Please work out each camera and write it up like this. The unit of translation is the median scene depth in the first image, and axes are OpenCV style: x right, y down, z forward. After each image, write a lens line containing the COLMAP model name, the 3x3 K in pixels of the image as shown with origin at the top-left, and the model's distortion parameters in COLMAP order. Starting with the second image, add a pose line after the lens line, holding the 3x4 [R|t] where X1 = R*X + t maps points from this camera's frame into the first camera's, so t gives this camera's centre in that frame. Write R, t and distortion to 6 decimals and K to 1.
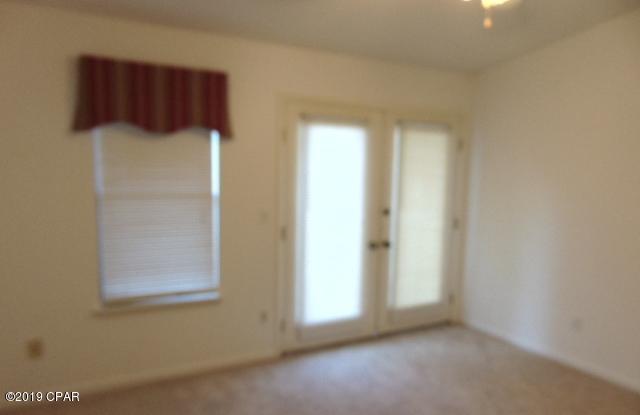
lens RADIAL K [[471.8, 0, 320.0], [0, 471.8, 207.5], [0, 0, 1]] dist [0.001209, 0.001921]
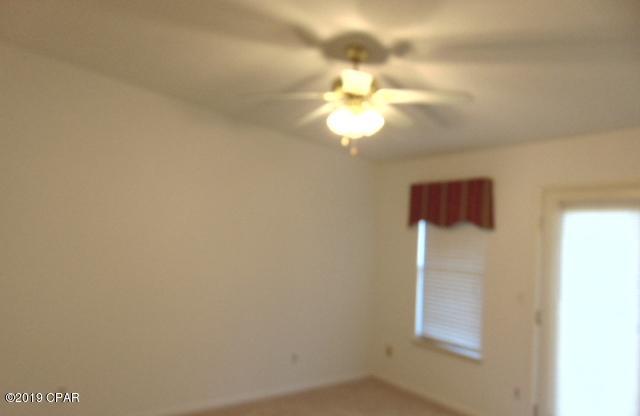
lens RADIAL K [[471.8, 0, 320.0], [0, 471.8, 208.0], [0, 0, 1]] dist [0.001209, 0.001921]
pose [[0.112961, -0.072448, -0.990955, 0.980937], [-0.113664, 0.989849, -0.085324, -0.043768], [0.987077, 0.122274, 0.103580, 0.421456]]
